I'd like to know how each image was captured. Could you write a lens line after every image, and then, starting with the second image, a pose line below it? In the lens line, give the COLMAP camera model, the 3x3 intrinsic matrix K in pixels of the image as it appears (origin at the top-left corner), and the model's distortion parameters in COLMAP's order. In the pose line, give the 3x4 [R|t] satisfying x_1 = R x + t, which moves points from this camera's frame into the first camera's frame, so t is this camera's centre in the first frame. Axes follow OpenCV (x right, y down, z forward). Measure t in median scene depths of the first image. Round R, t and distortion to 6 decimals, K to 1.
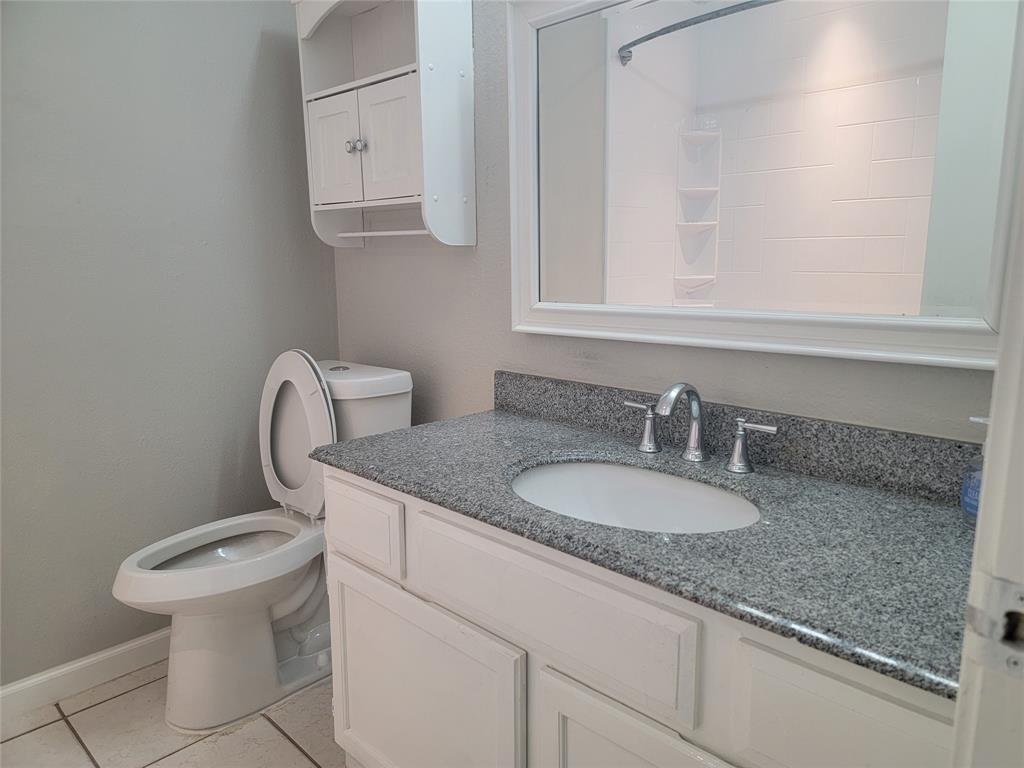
lens RADIAL K [[713.4, 0, 512.0], [0, 713.4, 384.0], [0, 0, 1]] dist [0.105833, -0.108188]
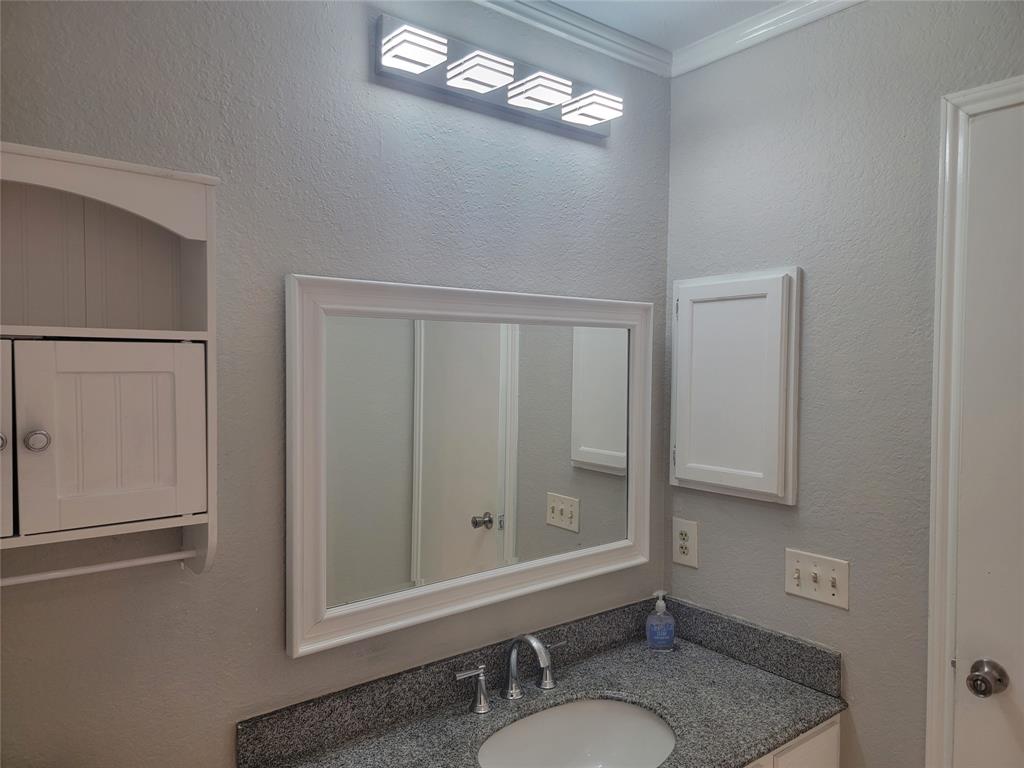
lens RADIAL K [[713.4, 0, 512.0], [0, 713.4, 384.0], [0, 0, 1]] dist [0.105833, -0.108188]
pose [[0.116436, -0.025271, 0.992877, -0.776651], [0.163828, 0.986471, 0.005896, -0.345006], [-0.979593, 0.161974, 0.119001, 0.630318]]
